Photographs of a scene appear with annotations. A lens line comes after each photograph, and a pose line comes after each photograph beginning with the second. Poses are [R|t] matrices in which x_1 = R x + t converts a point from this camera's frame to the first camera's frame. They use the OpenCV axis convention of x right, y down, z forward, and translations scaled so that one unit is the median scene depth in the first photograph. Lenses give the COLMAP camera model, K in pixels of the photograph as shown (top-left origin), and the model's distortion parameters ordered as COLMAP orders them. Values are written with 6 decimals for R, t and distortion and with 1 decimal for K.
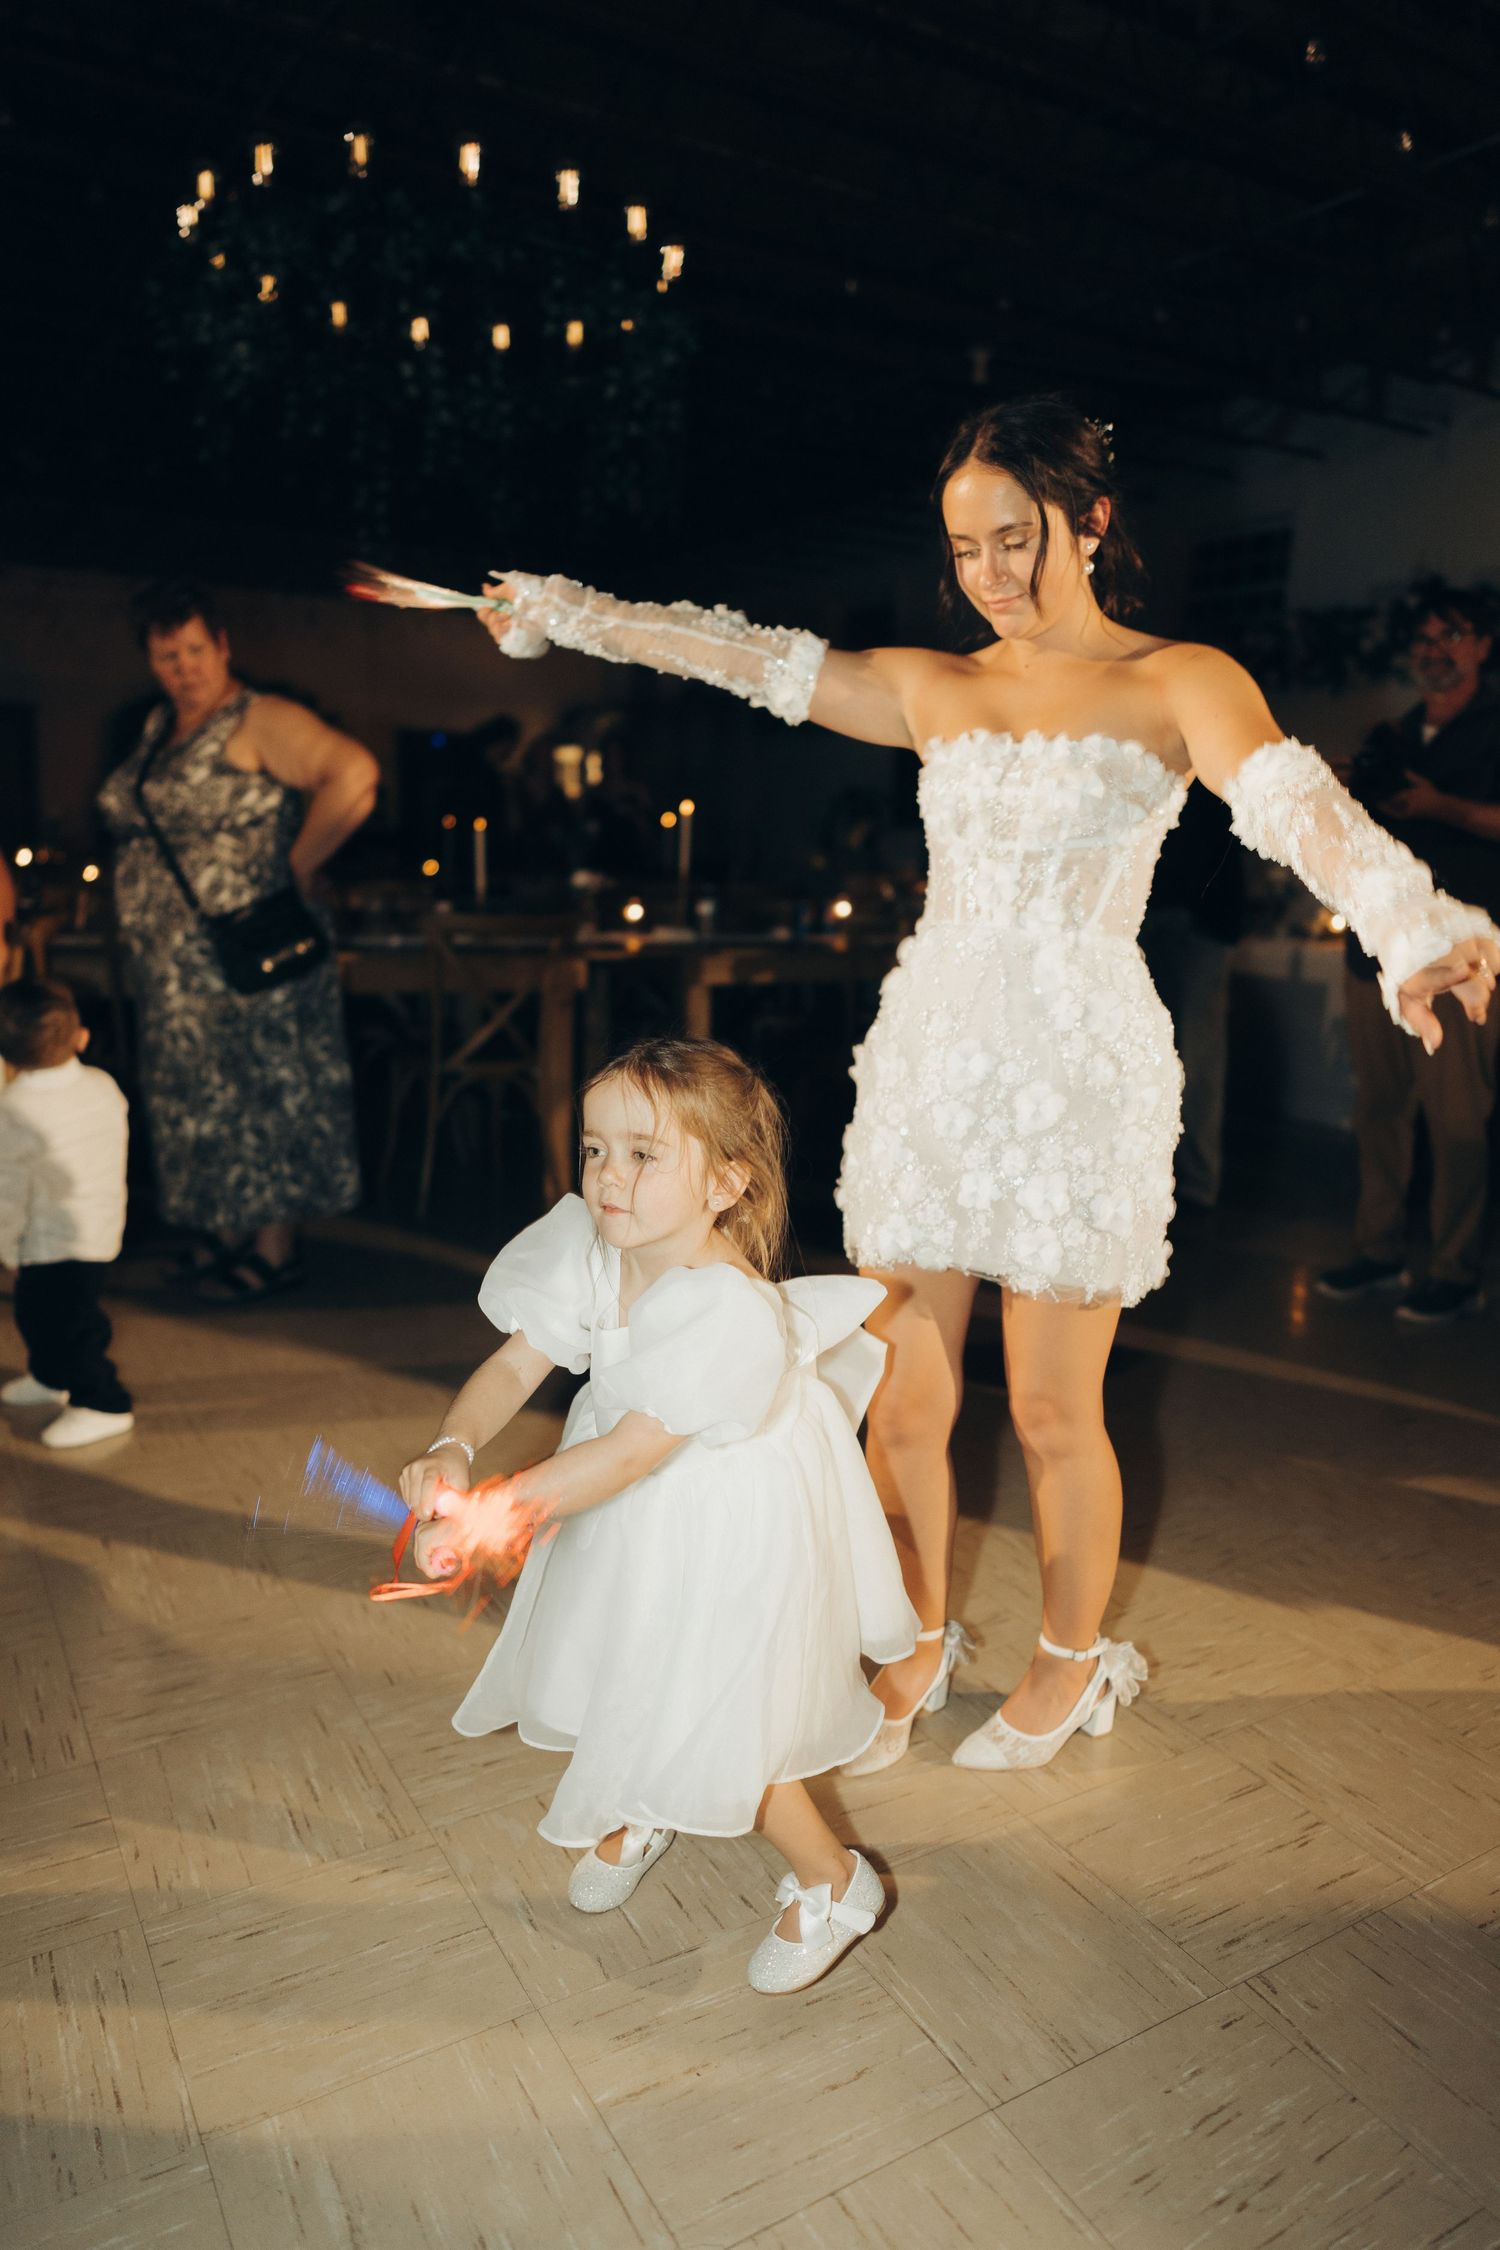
lens RADIAL K [[1485.5, 0, 772.9], [0, 1485.5, 1116.4], [0, 0, 1]] dist [0.002851, -0.000067]
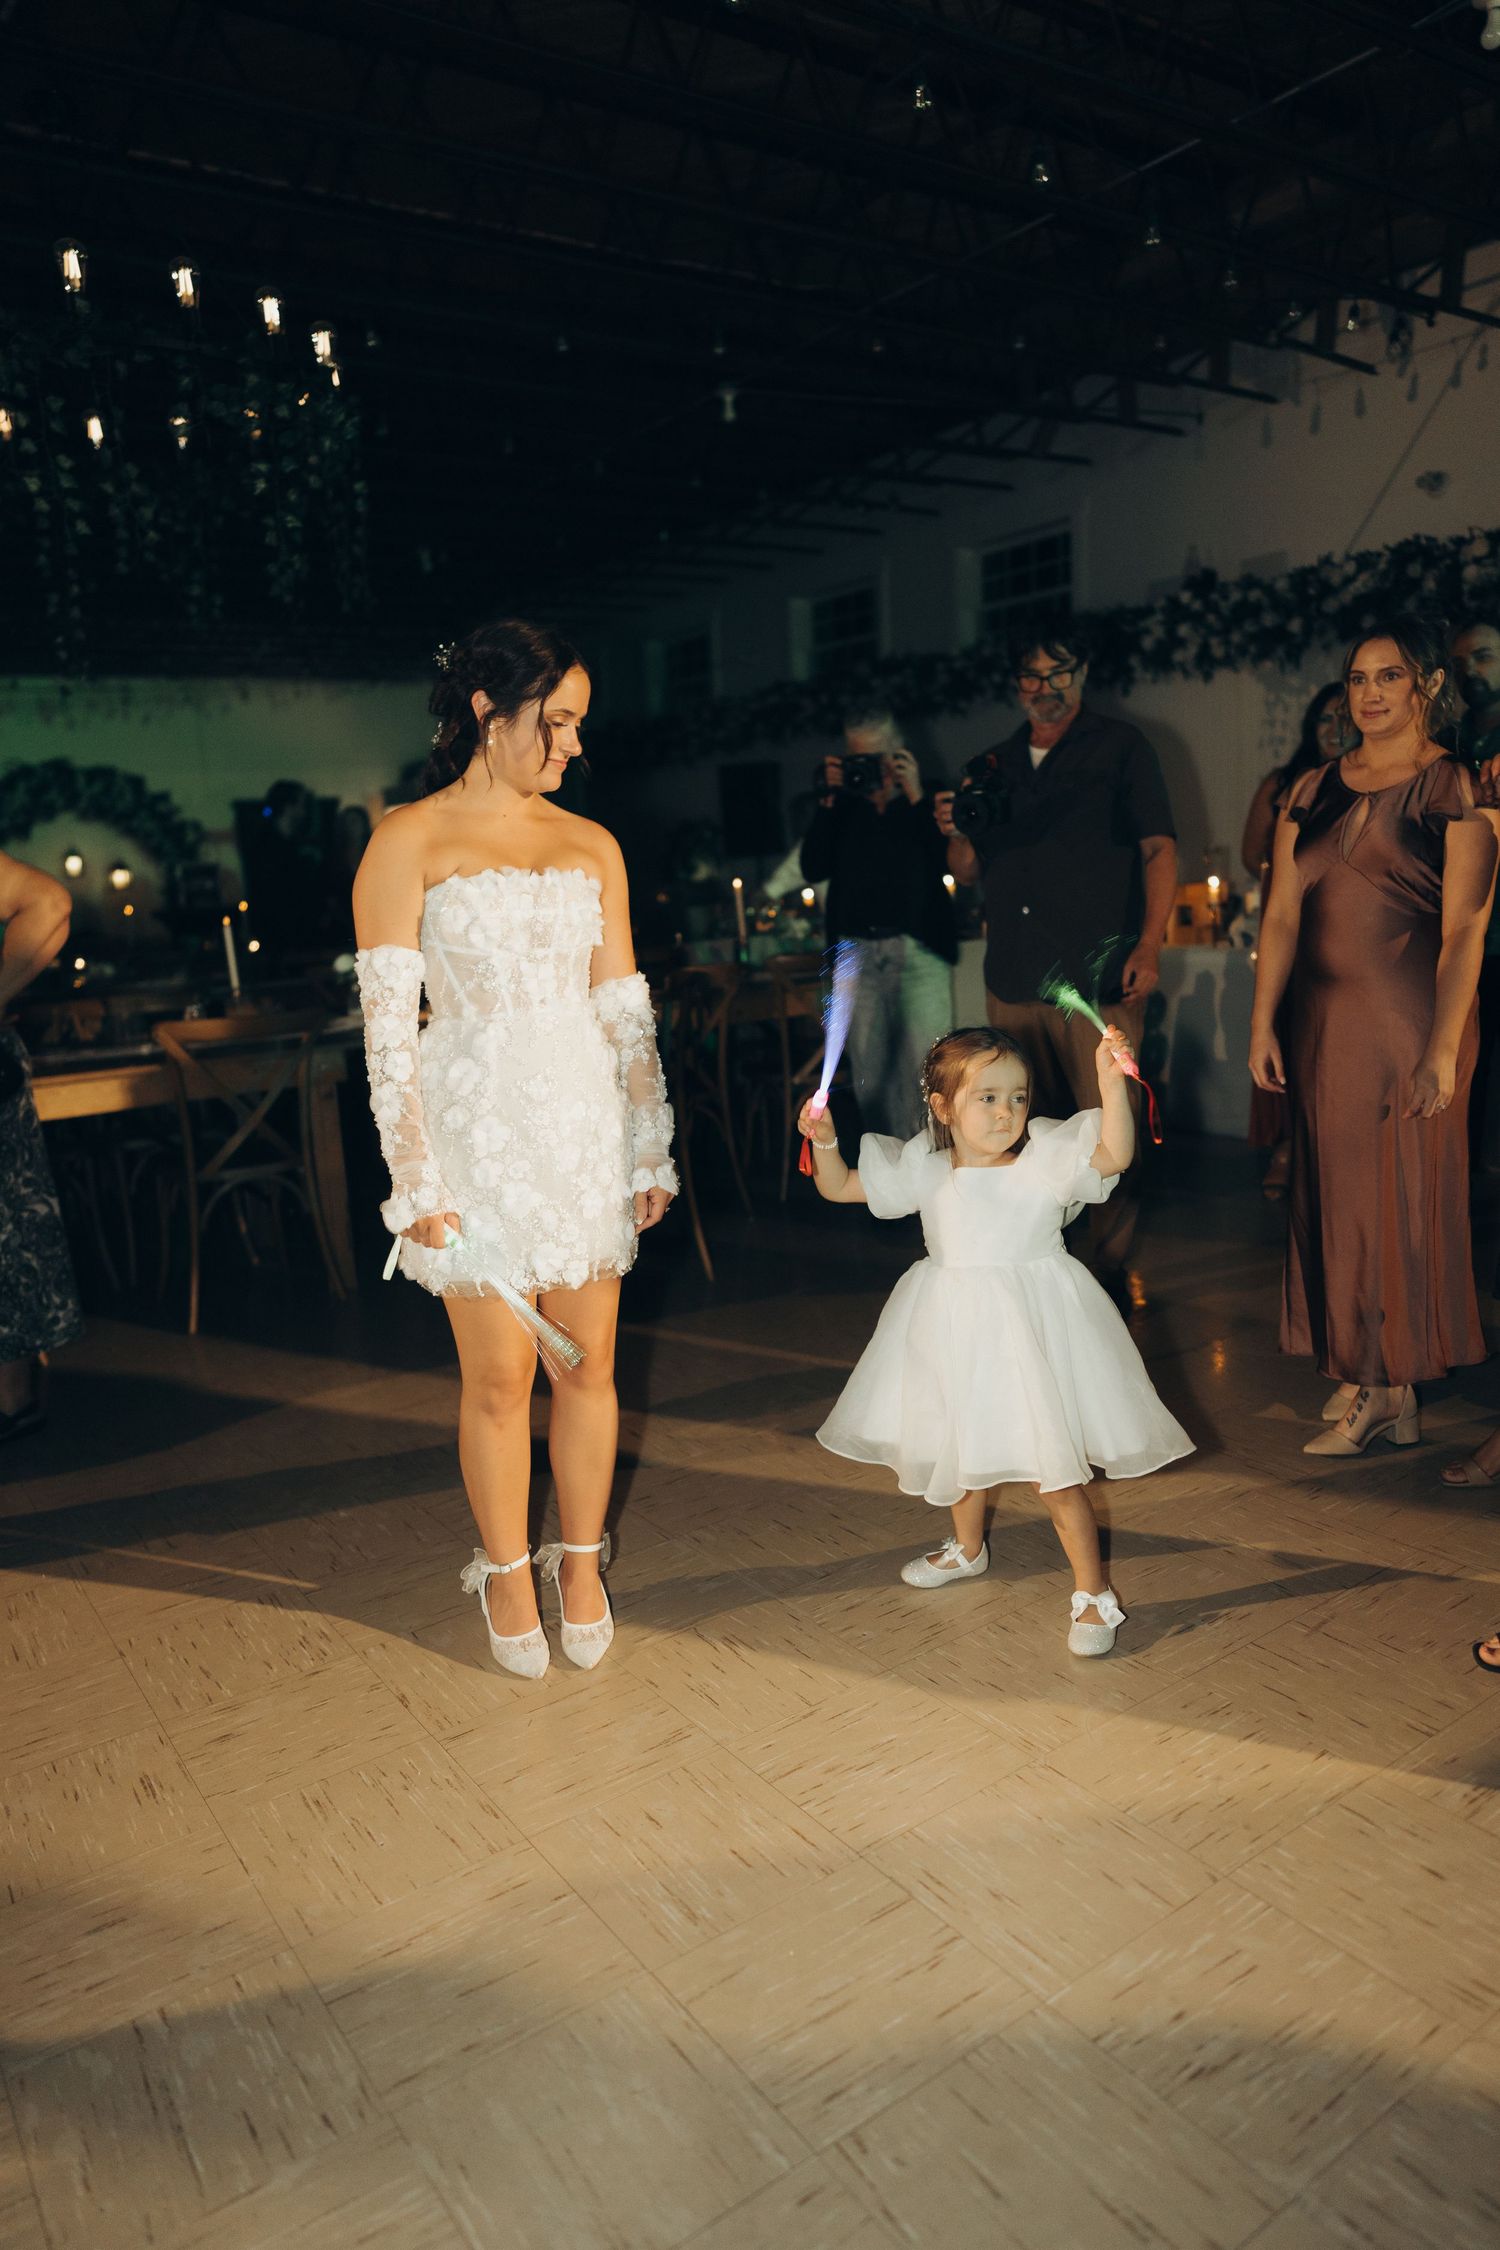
lens RADIAL K [[1485.5, 0, 761.1], [0, 1485.5, 1110.5], [0, 0, 1]] dist [0.002851, -0.000067]
pose [[0.993076, -0.104904, 0.052873, 0.236842], [0.105861, 0.994258, -0.015627, -0.054999], [-0.050930, 0.021116, 0.998479, 0.029500]]
